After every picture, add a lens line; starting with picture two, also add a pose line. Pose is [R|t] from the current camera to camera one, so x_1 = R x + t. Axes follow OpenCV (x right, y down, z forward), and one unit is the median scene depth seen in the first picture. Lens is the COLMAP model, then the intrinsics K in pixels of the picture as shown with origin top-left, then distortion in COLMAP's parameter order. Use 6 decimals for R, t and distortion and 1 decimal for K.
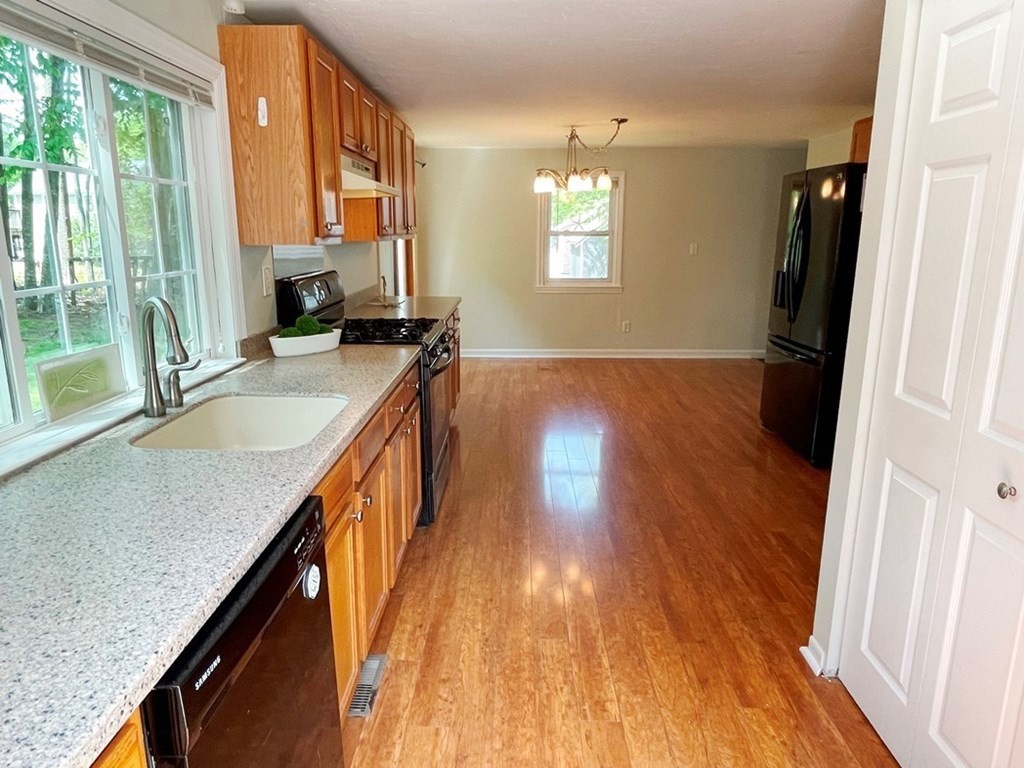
lens RADIAL K [[655.3, 0, 510.6], [0, 655.3, 378.2], [0, 0, 1]] dist [0.003367, 0.000963]
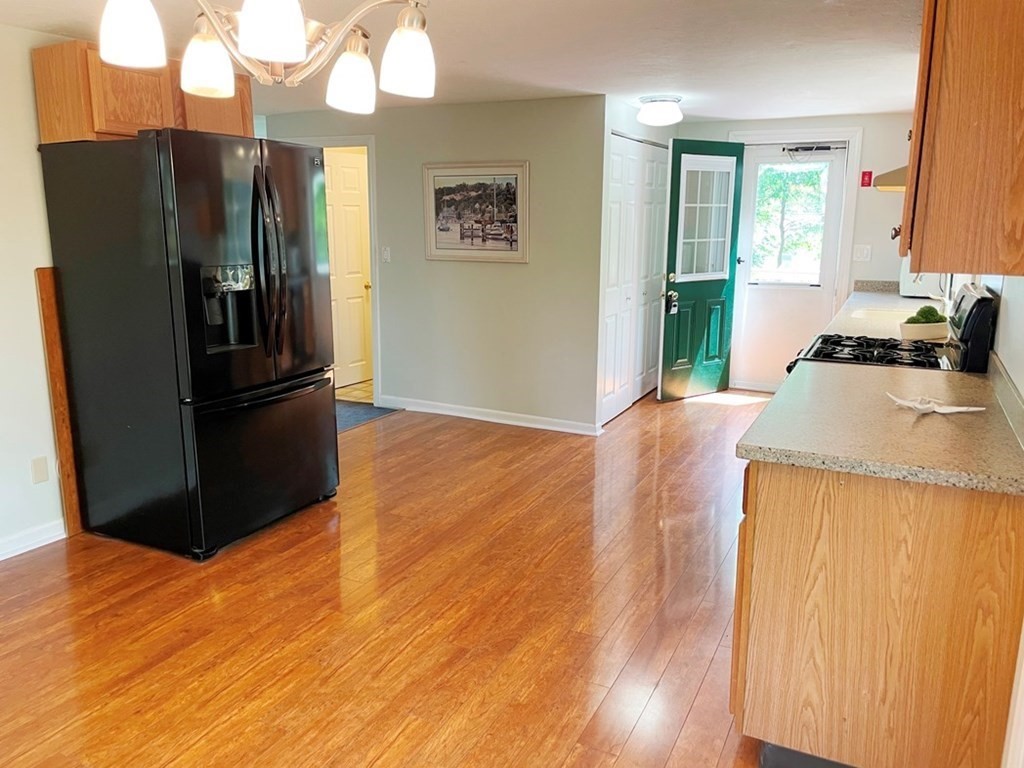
lens RADIAL K [[777.8, 0, 514.8], [0, 777.8, 375.6], [0, 0, 1]] dist [0.086740, -0.119919]
pose [[-0.906202, -0.095914, 0.411823, -0.283755], [0.079995, 0.917459, 0.389704, -0.687966], [-0.415209, 0.386094, -0.823731, 2.950835]]
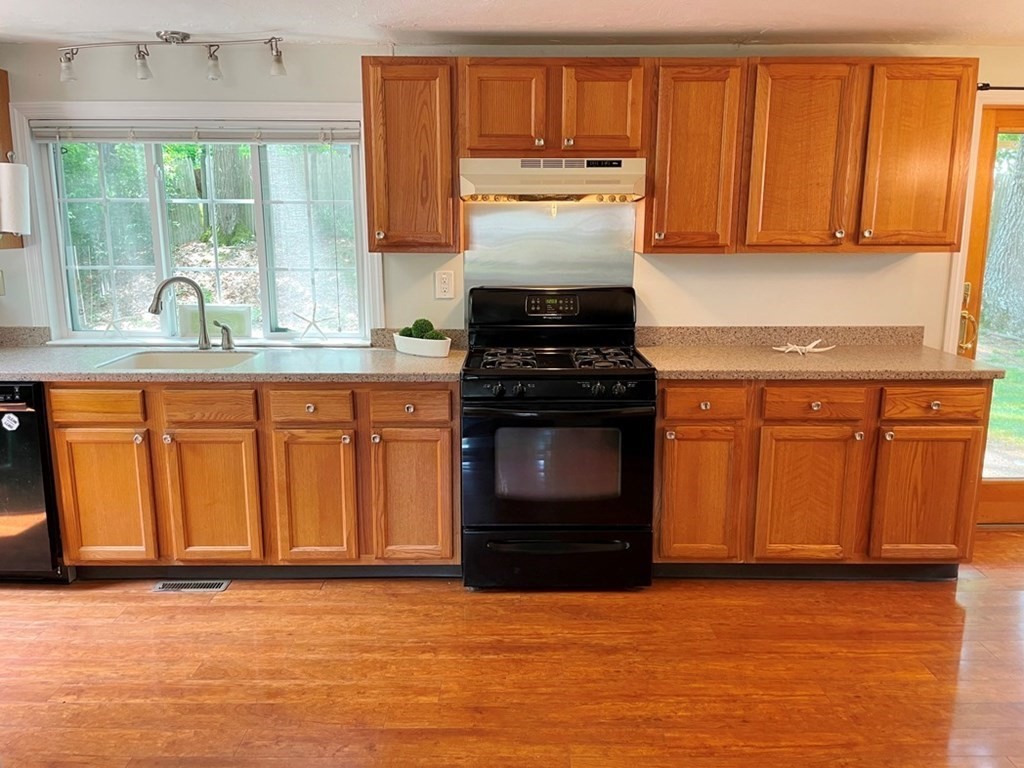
lens RADIAL K [[777.8, 0, 515.1], [0, 777.8, 377.6], [0, 0, 1]] dist [0.086740, -0.119919]
pose [[0.017871, 0.179326, -0.983627, 1.122026], [-0.216938, 0.961044, 0.171267, -0.301543], [0.976022, 0.210325, 0.056077, 1.307161]]
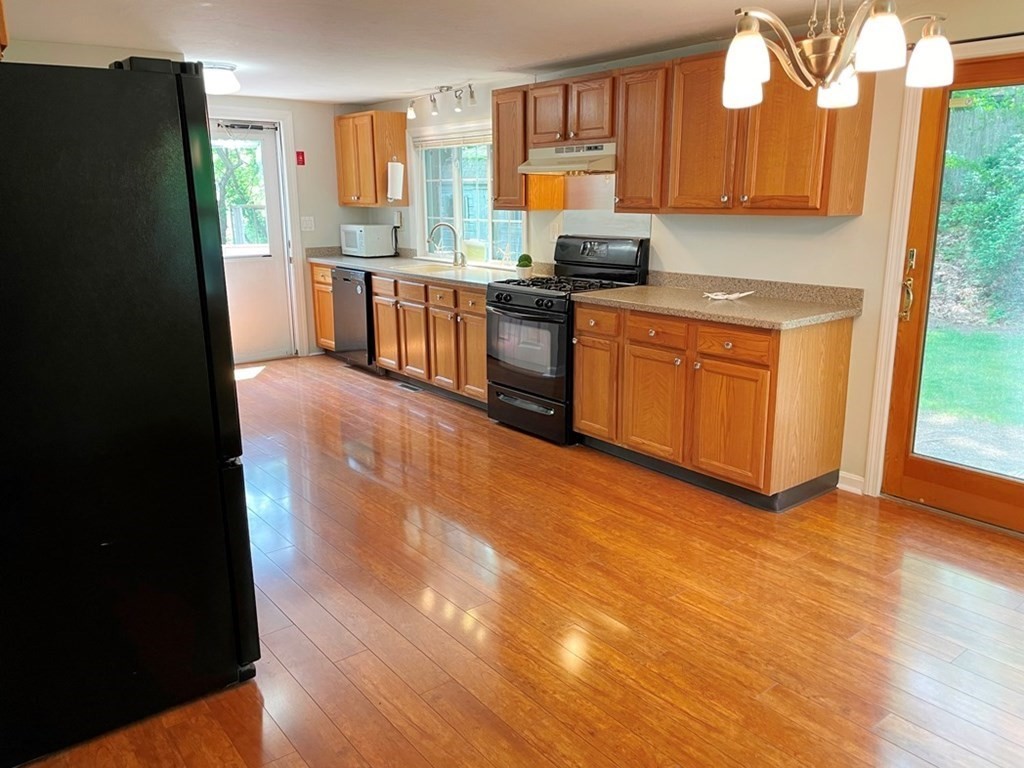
lens RADIAL K [[777.8, 0, 515.5], [0, 777.8, 374.1], [0, 0, 1]] dist [0.086740, -0.119919]
pose [[-0.771152, 0.139506, -0.621178, 1.141949], [-0.138398, 0.915631, 0.377447, -0.658969], [0.621426, 0.377039, -0.686784, 2.904147]]
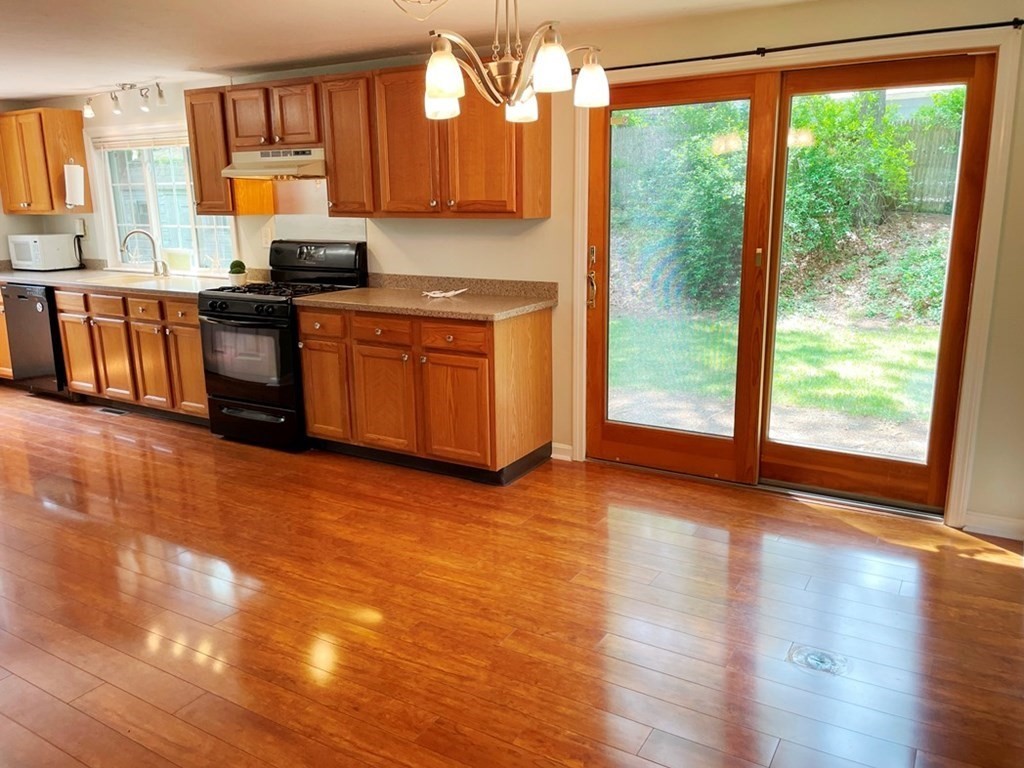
lens RADIAL K [[777.8, 0, 517.3], [0, 777.8, 376.6], [0, 0, 1]] dist [0.086740, -0.119919]
pose [[-0.494556, 0.190466, -0.848019, 1.207269], [-0.181403, 0.931585, 0.315027, -0.660807], [0.850004, 0.309632, -0.426170, 2.941701]]
